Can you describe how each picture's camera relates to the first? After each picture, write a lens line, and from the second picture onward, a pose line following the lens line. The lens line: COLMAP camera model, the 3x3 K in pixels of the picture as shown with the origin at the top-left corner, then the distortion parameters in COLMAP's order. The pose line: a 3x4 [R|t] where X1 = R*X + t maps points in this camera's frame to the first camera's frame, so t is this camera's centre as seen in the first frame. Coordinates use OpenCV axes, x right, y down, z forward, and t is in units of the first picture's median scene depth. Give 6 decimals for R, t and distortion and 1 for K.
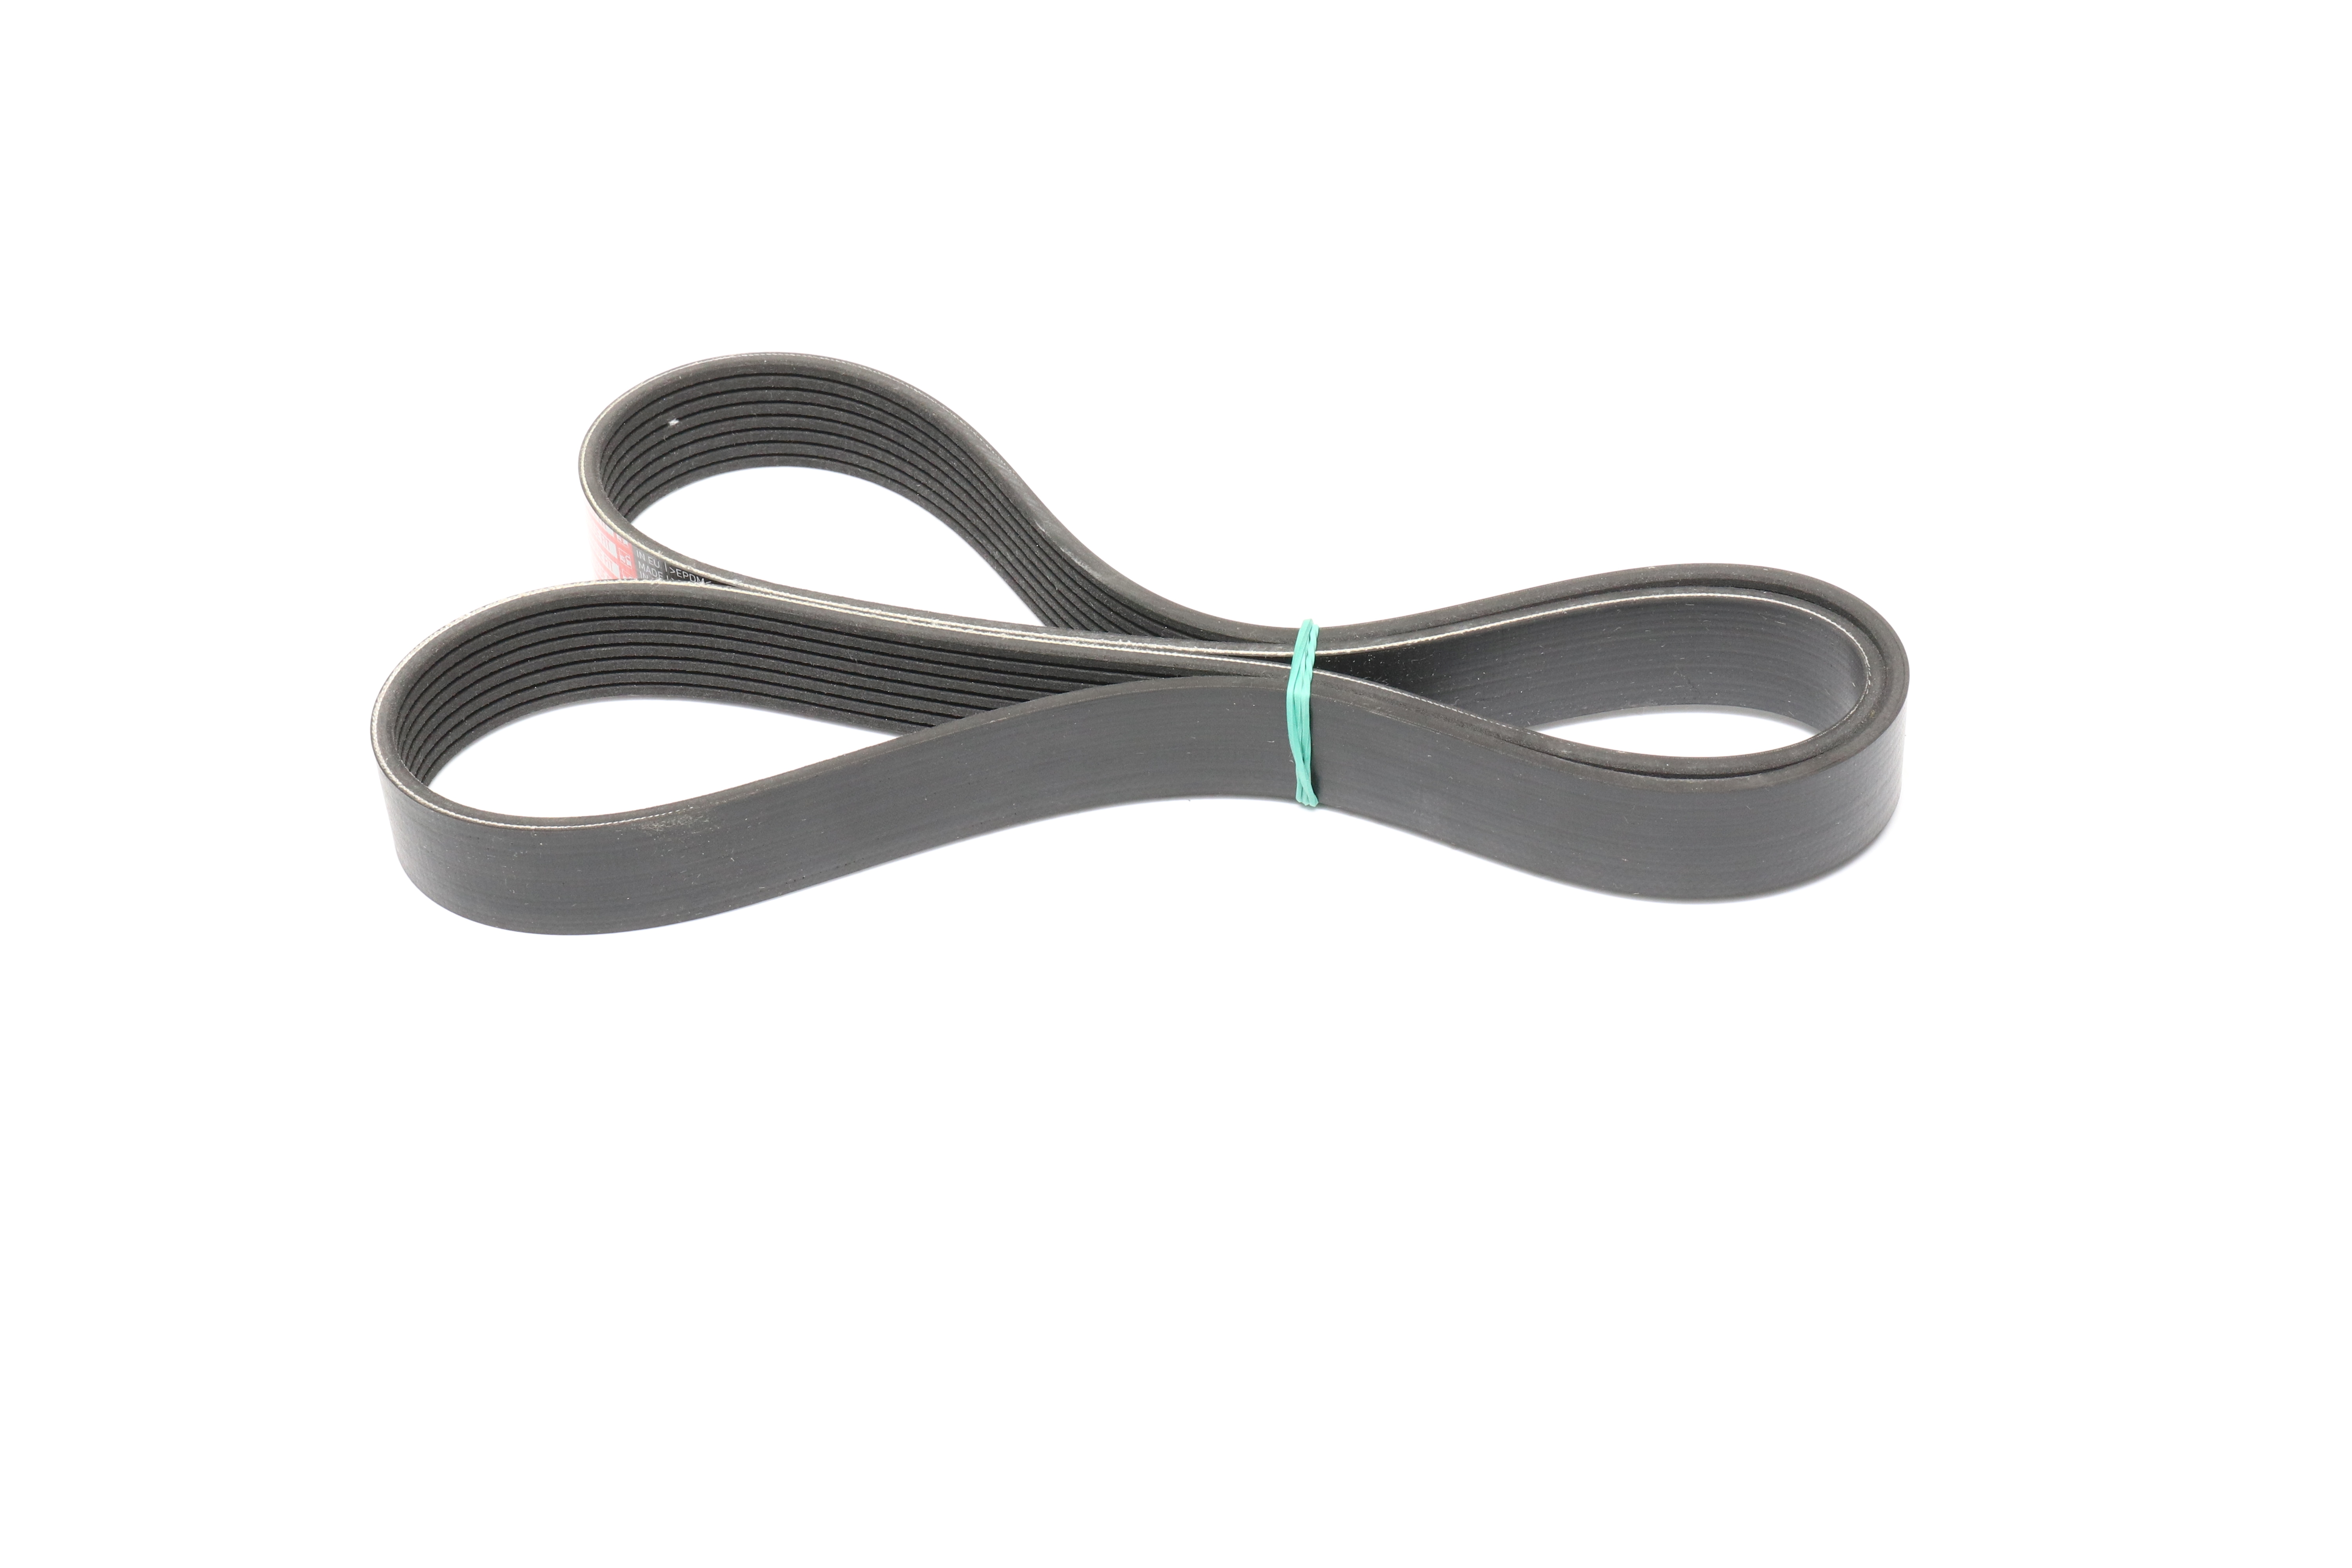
lens RADIAL K [[4600.5, 0, 1176.0], [0, 4600.5, 784.0], [0, 0, 1]] dist [-0.010855, -0.013309]
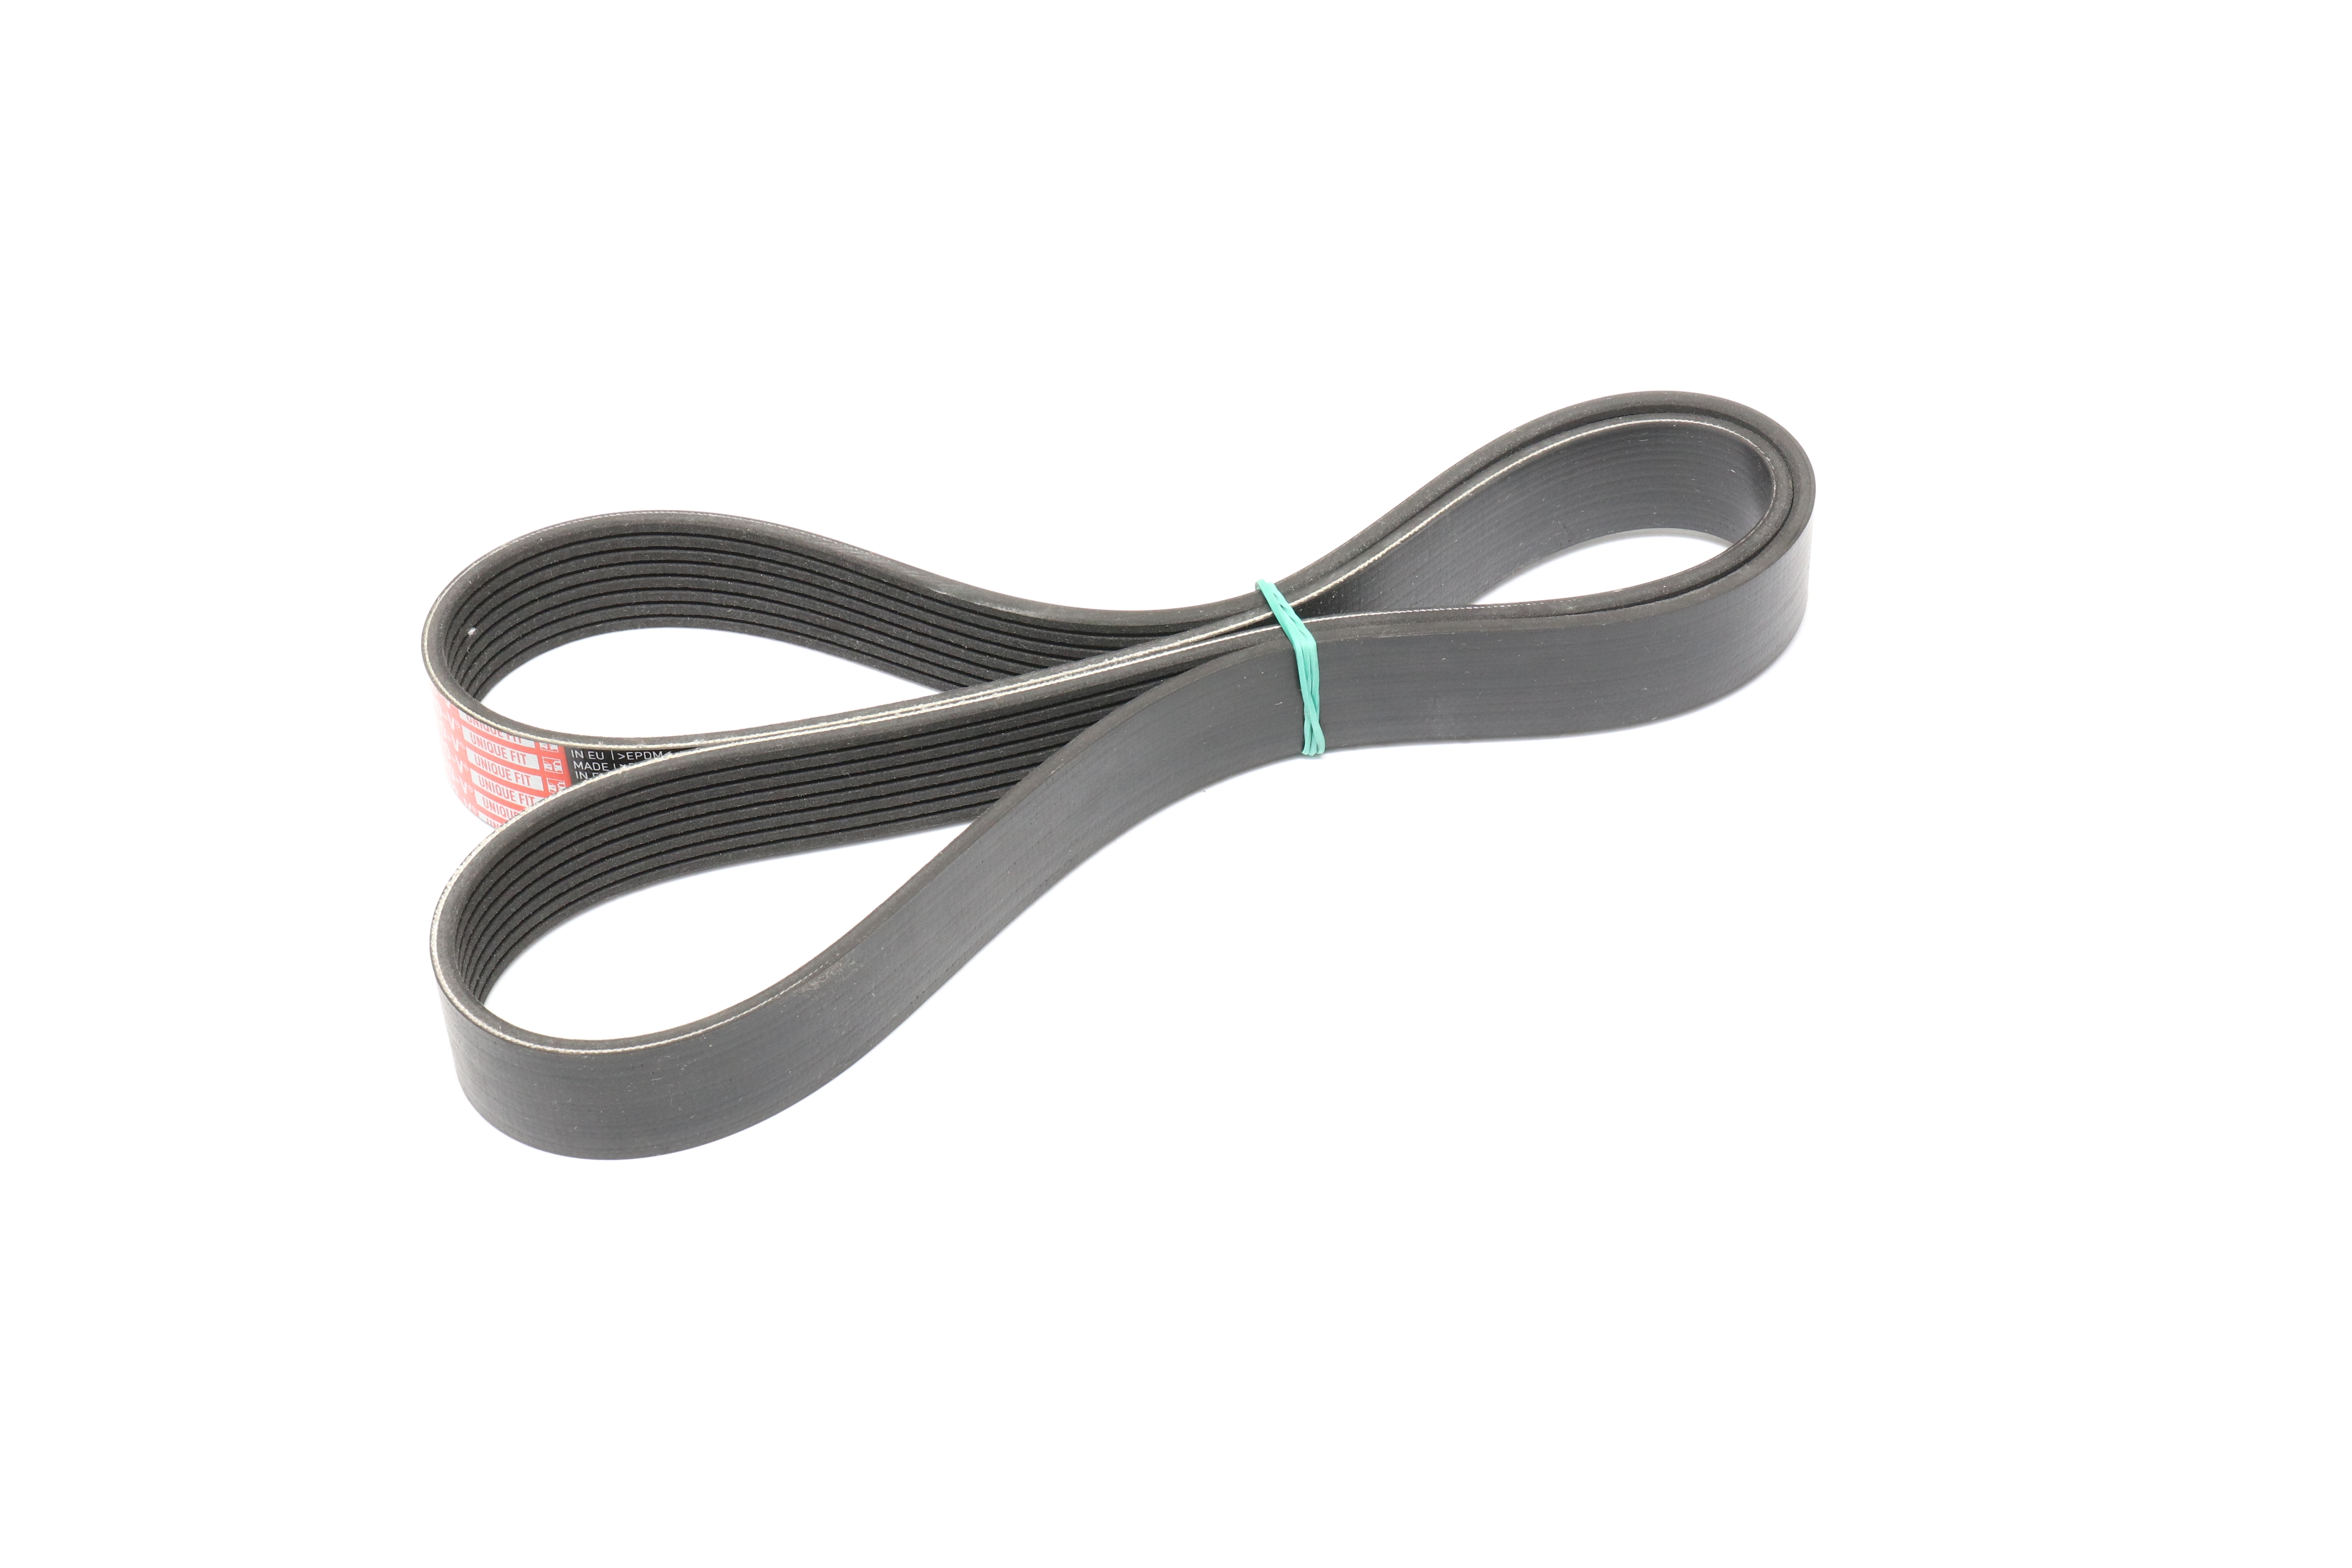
lens RADIAL K [[4600.5, 0, 1176.0], [0, 4600.5, 784.0], [0, 0, 1]] dist [-0.010855, -0.013309]
pose [[0.858238, -0.335761, 0.388190, -0.389480], [0.344018, 0.937610, 0.050397, -0.050319], [-0.380892, 0.090291, 0.920200, 0.078920]]
